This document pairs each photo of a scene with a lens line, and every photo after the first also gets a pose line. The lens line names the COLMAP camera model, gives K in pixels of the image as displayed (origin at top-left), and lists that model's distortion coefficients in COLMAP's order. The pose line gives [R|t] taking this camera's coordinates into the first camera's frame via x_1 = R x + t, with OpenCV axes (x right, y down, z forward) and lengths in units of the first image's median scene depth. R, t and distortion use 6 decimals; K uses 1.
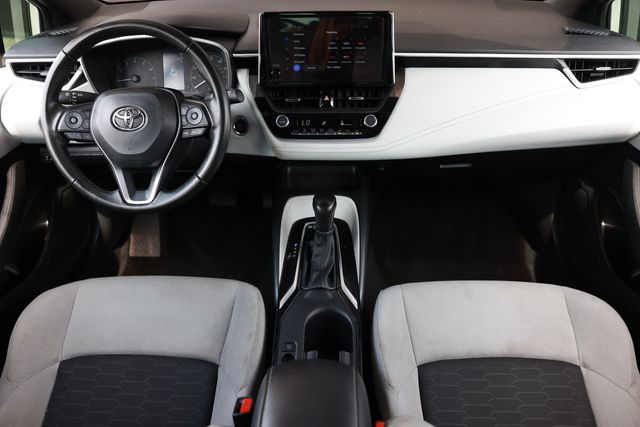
lens RADIAL K [[499.0, 0, 320.0], [0, 499.0, 213.5], [0, 0, 1]] dist [-0.125574, 0.113674]
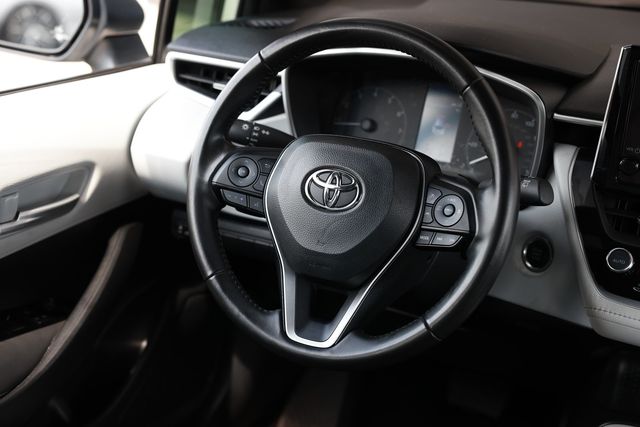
lens RADIAL K [[1130.3, 0, 320.0], [0, 1130.3, 213.5], [0, 0, 1]] dist [0.084291, 0.145817]
pose [[0.899895, 0.199699, -0.387697, 0.089668], [-0.282062, 0.944541, -0.168178, 0.047138], [0.332610, 0.260697, 0.906315, -0.143051]]
